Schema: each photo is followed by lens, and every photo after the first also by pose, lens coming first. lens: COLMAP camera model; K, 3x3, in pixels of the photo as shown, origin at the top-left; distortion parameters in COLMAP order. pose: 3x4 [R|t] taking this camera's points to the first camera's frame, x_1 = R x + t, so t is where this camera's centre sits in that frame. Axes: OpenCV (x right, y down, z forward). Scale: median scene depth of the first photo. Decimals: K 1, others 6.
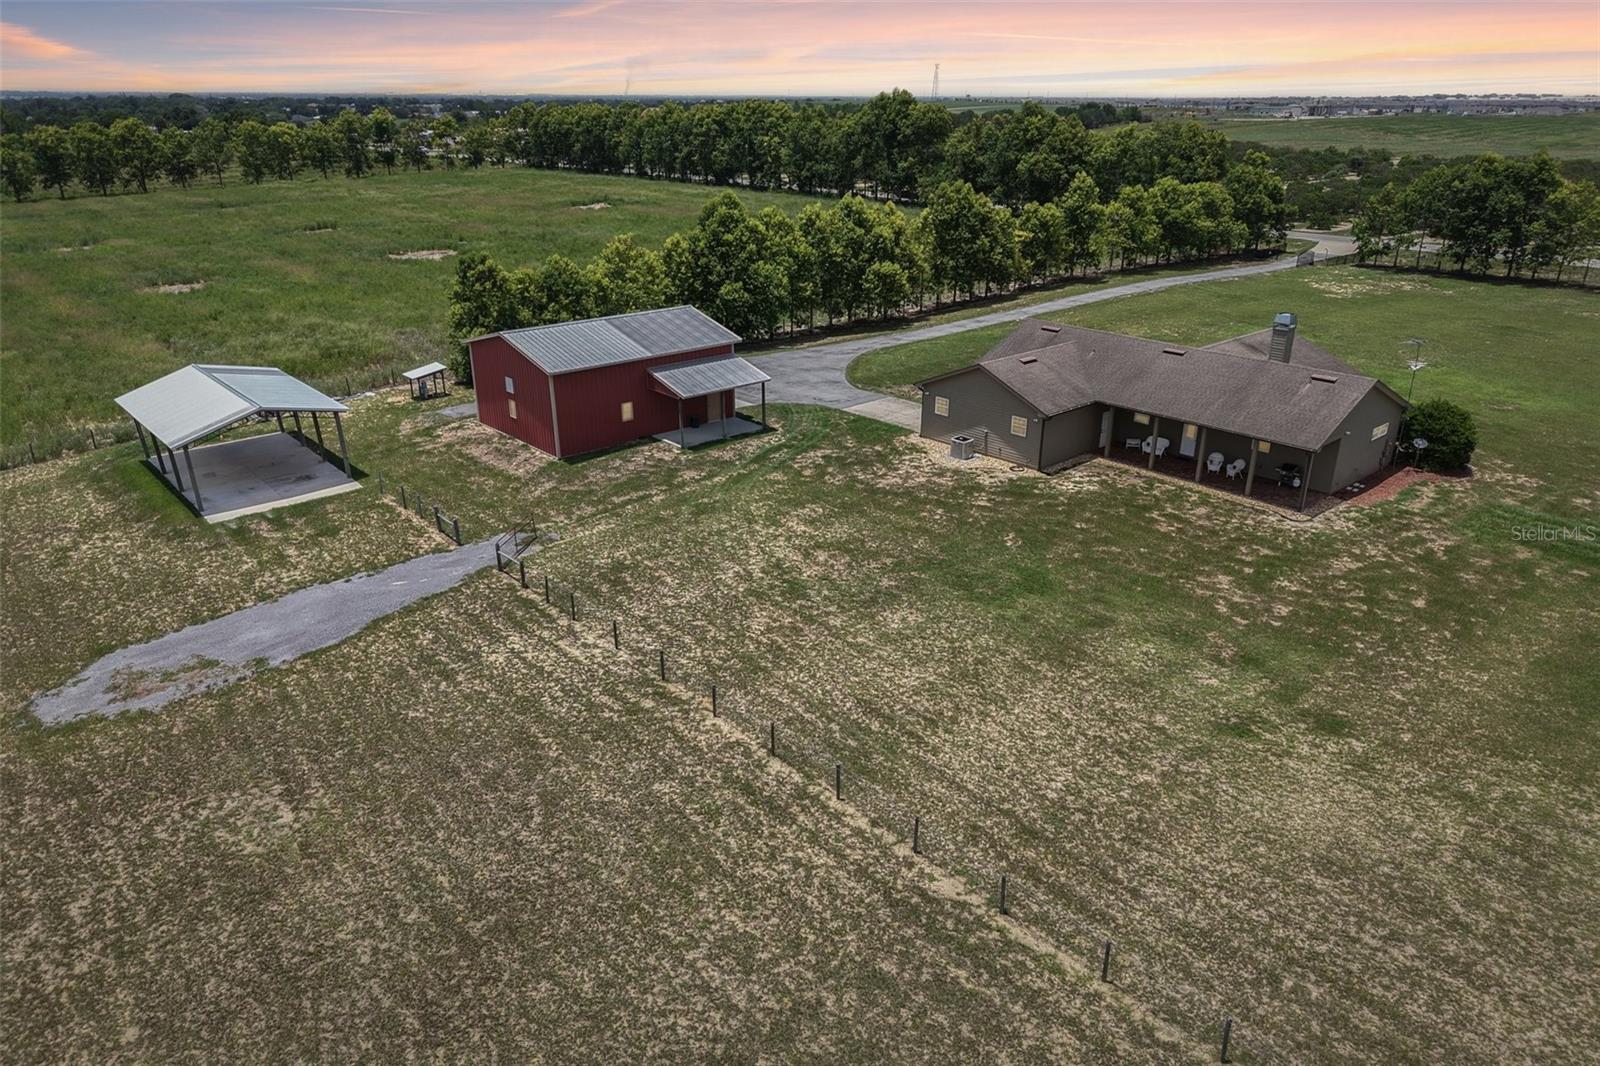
lens RADIAL K [[1075.1, 0, 800.0], [0, 1075.1, 533.0], [0, 0, 1]] dist [0.041619, -0.048856]
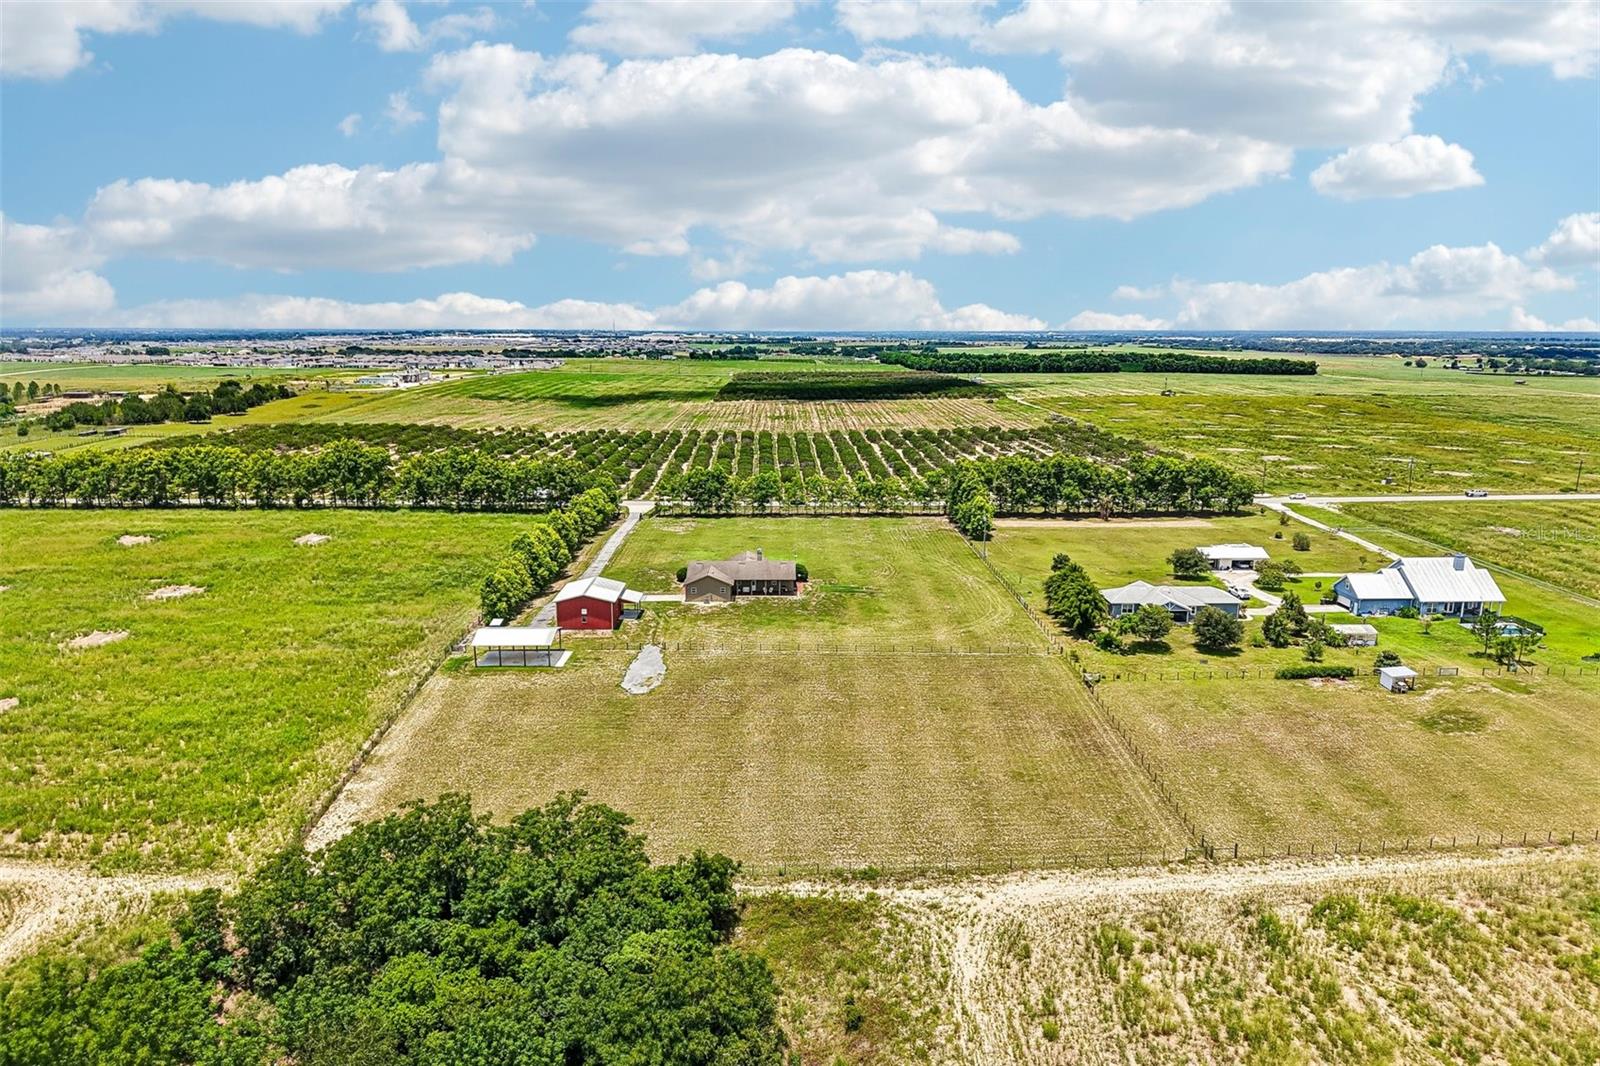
lens RADIAL K [[1069.1, 0, 800.0], [0, 1069.1, 533.0], [0, 0, 1]] dist [0.024009, -0.017713]
pose [[0.650135, -0.144896, 0.745875, -2.248091], [0.283481, 0.957024, -0.061179, 0.006383], [-0.704956, 0.251216, 0.663271, -1.566318]]
